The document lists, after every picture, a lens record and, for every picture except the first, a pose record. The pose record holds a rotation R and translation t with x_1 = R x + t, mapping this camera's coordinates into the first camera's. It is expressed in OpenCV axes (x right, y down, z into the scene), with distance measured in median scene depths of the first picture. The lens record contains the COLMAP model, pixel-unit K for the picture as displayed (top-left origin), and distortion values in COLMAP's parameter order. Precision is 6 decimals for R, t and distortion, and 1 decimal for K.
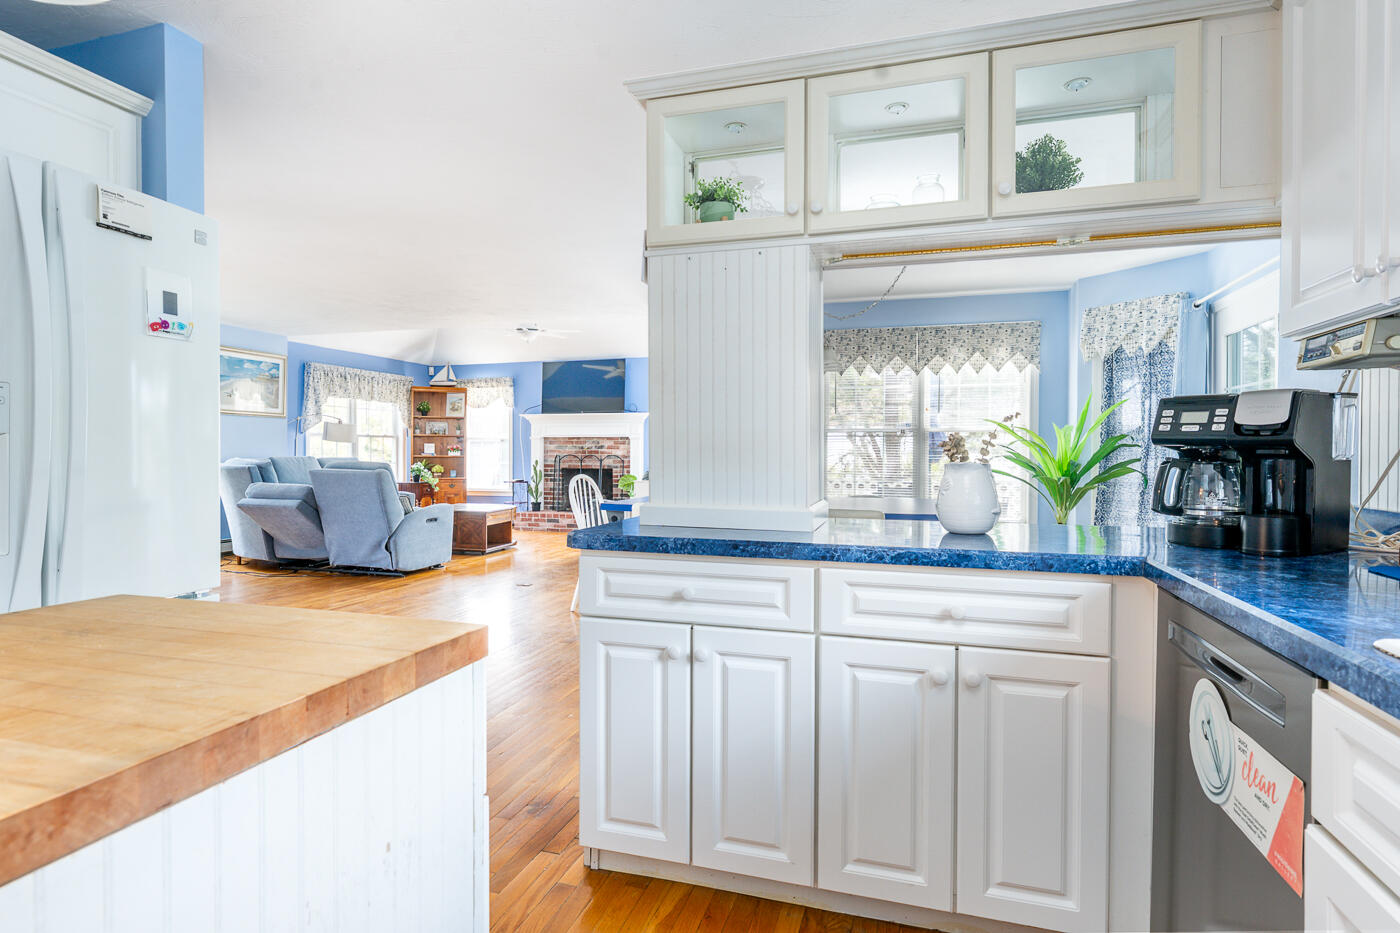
lens RADIAL K [[751.8, 0, 700.0], [0, 751.8, 466.5], [0, 0, 1]] dist [0.000642, 0.000011]
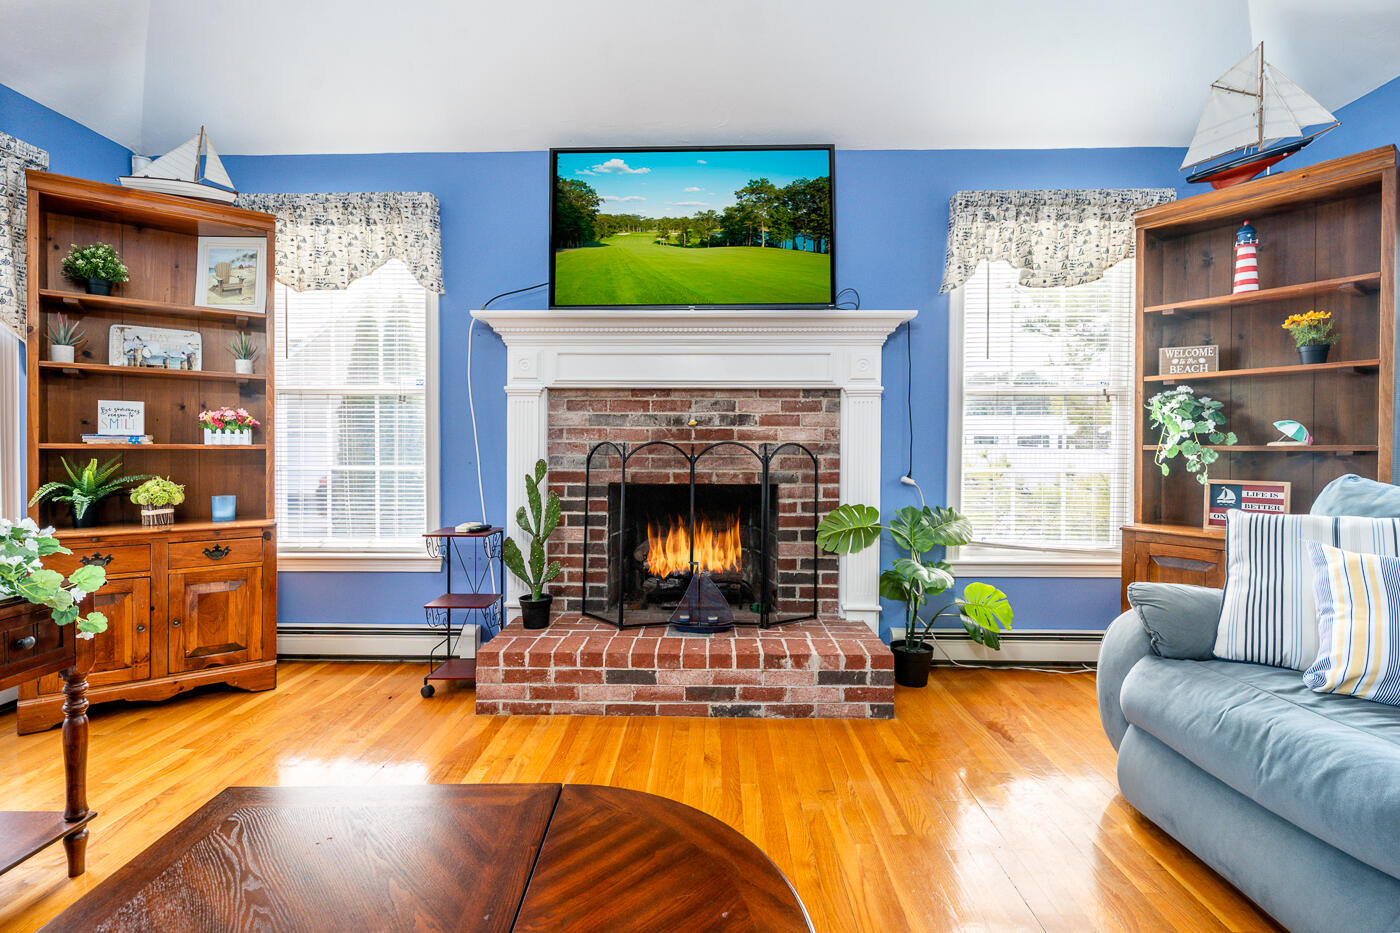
lens RADIAL K [[654.0, 0, 700.0], [0, 654.0, 466.5], [0, 0, 1]] dist [-0.001164, -0.000060]
pose [[0.962505, -0.008228, 0.271141, -0.222479], [0.005555, 0.999928, 0.010624, -0.007986], [-0.271209, -0.008720, 0.962481, 0.715632]]
